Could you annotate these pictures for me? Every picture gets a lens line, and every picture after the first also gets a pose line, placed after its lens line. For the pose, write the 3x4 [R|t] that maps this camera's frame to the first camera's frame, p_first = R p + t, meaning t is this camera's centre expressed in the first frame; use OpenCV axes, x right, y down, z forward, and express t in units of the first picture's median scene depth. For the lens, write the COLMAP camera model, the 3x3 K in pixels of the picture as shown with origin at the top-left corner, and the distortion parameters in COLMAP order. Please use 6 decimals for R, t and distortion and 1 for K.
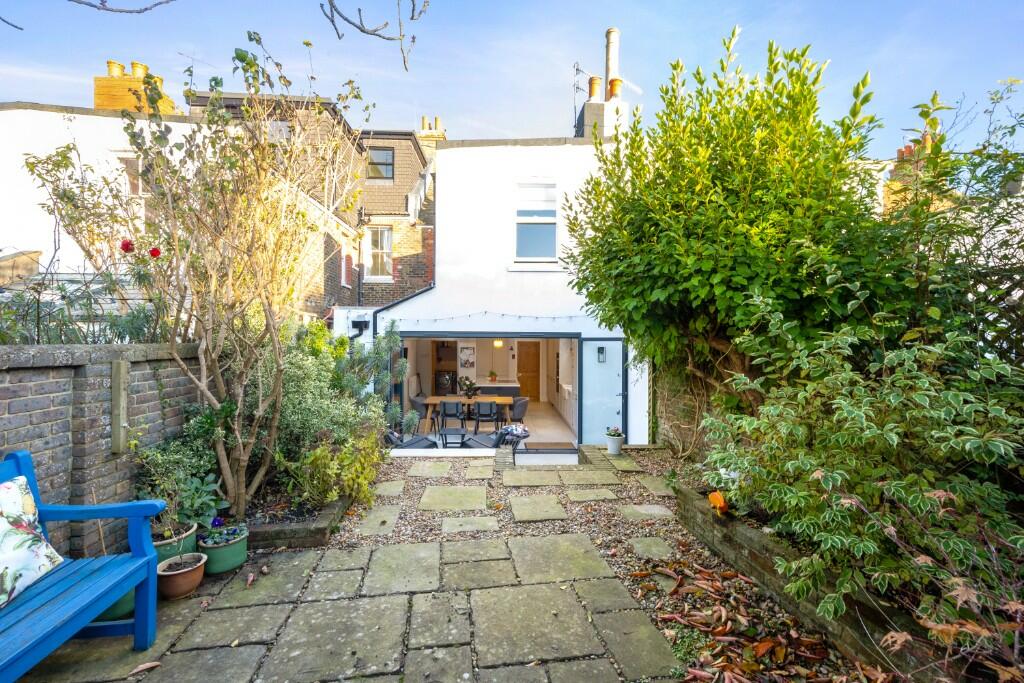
lens RADIAL K [[409.9, 0, 495.5], [0, 409.9, 348.1], [0, 0, 1]] dist [-0.012078, 0.000003]
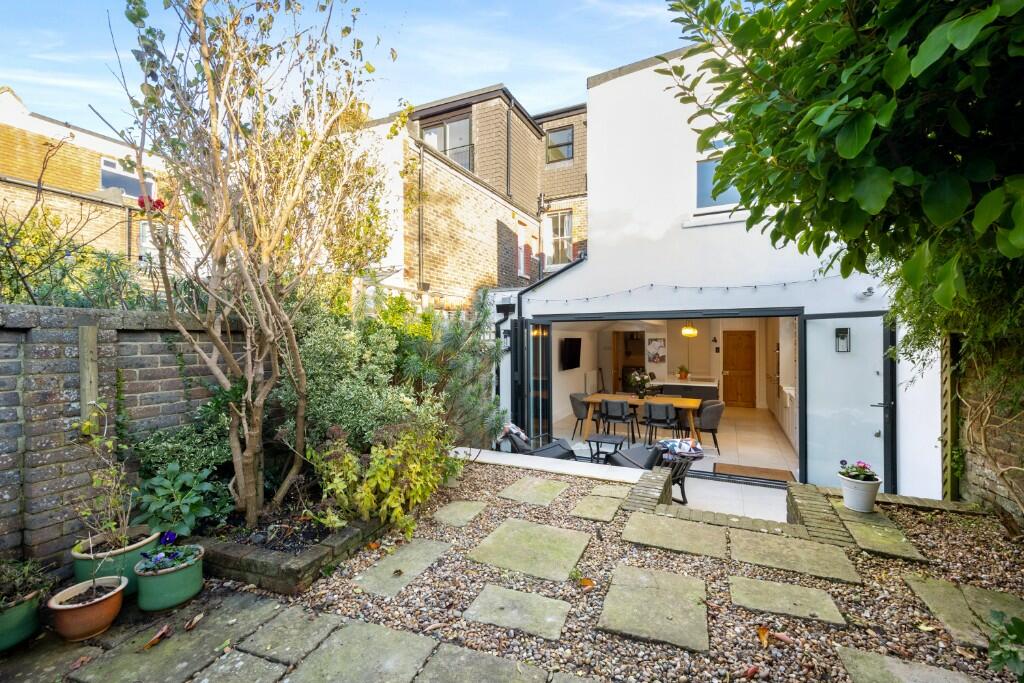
lens RADIAL K [[413.8, 0, 514.1], [0, 413.8, 341.3], [0, 0, 1]] dist [0.001303, -0.000386]
pose [[0.898643, -0.005331, -0.438649, 0.108289], [0.001079, 0.999950, -0.009941, 0.030873], [0.438680, 0.008460, 0.898603, 0.261582]]
